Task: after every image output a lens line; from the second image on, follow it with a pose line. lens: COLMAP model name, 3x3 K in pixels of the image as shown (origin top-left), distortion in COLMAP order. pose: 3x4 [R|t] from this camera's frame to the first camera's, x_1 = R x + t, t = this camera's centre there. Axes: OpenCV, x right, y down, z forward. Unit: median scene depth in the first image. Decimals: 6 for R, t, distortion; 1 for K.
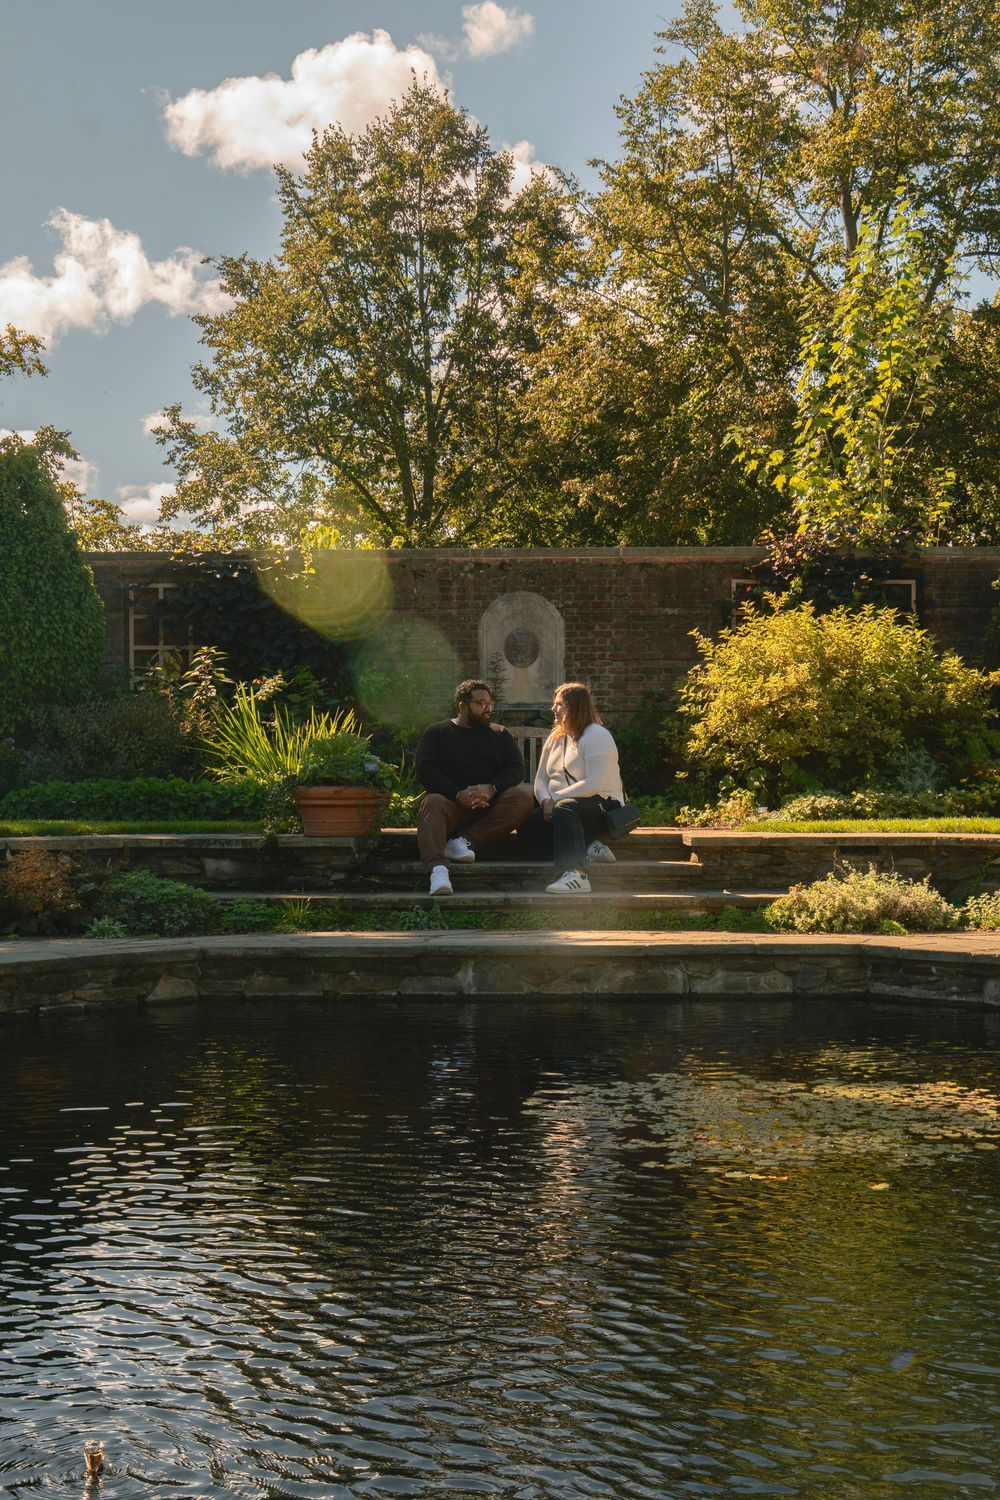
lens RADIAL K [[1956.2, 0, 501.0], [0, 1956.2, 755.3], [0, 0, 1]] dist [0.026373, 0.000000]
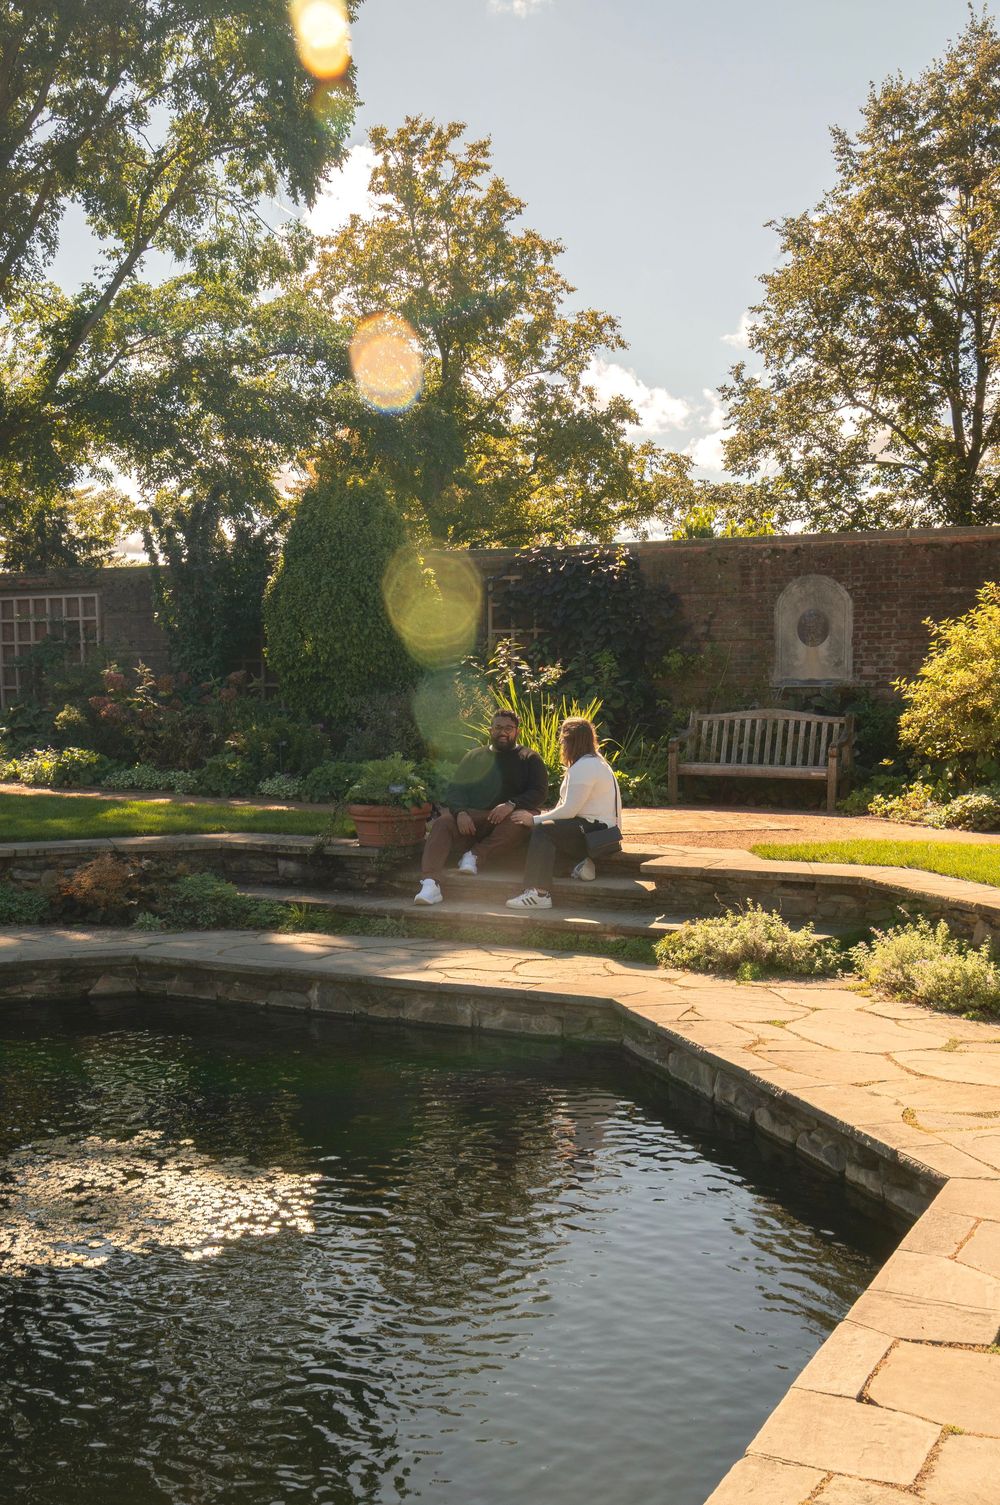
lens RADIAL K [[1776.3, 0, 498.7], [0, 1776.3, 746.4], [0, 0, 1]] dist [0.057946, 0.000000]
pose [[0.875780, 0.025774, -0.482022, 0.332330], [0.012689, 0.996999, 0.076366, -0.066754], [0.482543, -0.072996, 0.872825, 0.059811]]
